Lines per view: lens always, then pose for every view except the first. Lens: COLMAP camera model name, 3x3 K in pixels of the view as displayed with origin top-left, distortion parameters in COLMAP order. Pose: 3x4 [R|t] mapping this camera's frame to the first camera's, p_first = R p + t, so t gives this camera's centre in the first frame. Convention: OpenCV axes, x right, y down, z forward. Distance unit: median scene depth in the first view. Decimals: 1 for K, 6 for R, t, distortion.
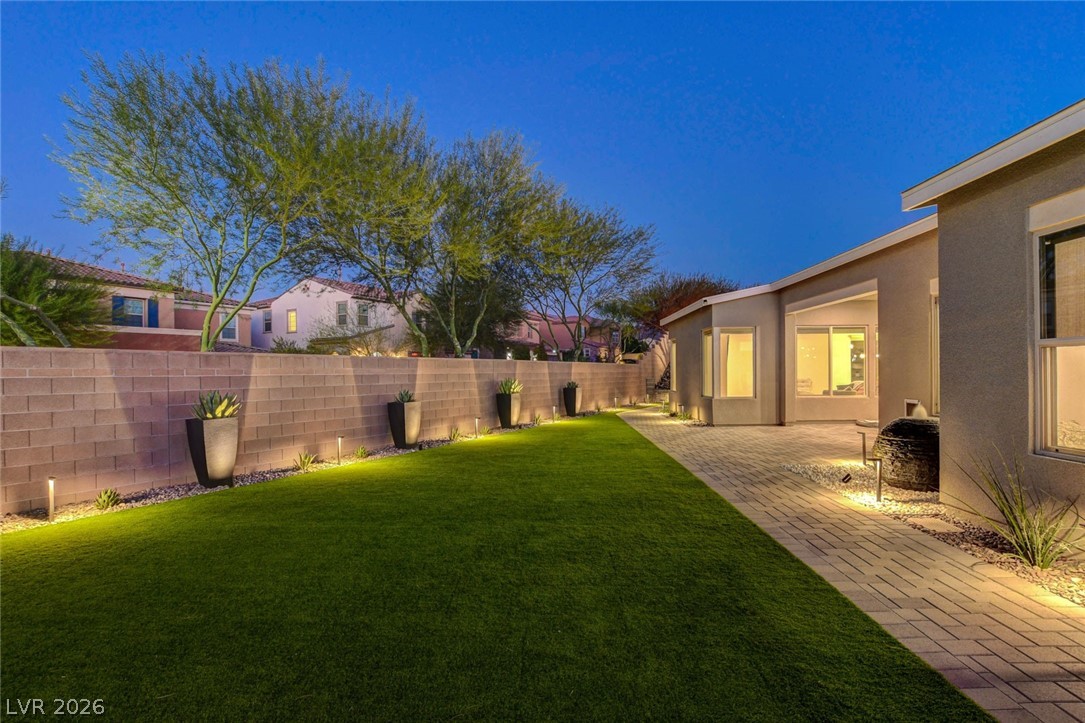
lens RADIAL K [[501.5, 0, 556.4], [0, 501.5, 371.9], [0, 0, 1]] dist [-0.019362, 0.001427]
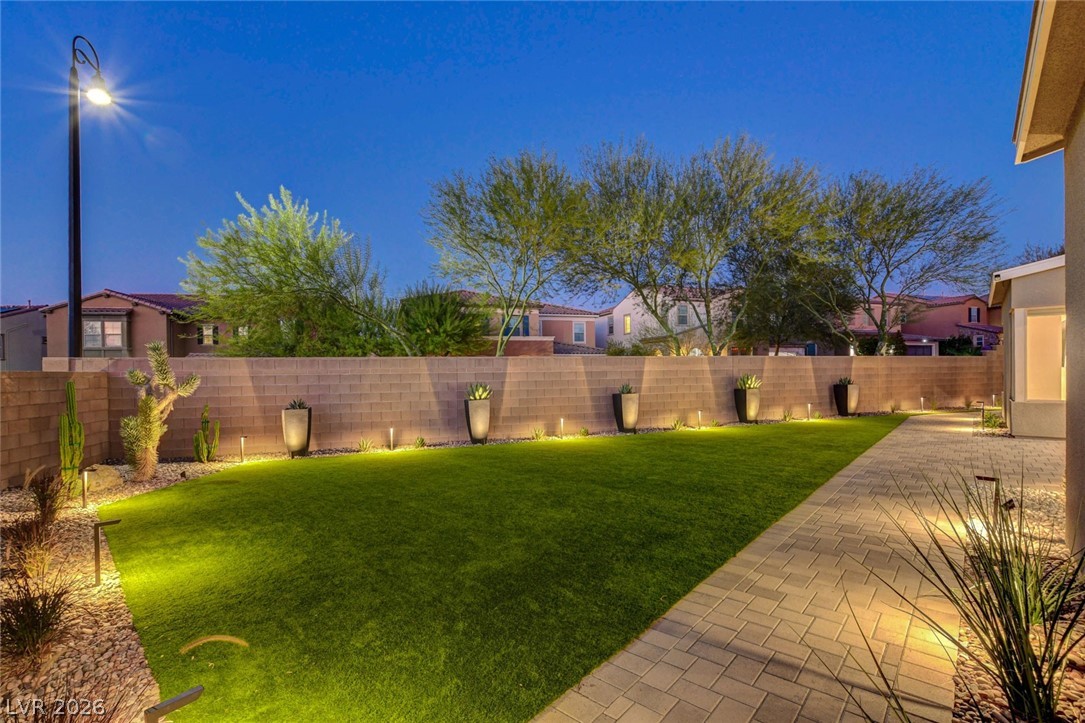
lens RADIAL K [[501.5, 0, 566.1], [0, 501.5, 380.2], [0, 0, 1]] dist [-0.019362, 0.001427]
pose [[0.776079, 0.011267, -0.630536, 0.344827], [0.005974, 0.999664, 0.025216, -0.003235], [0.630608, -0.023337, 0.775751, -0.022384]]
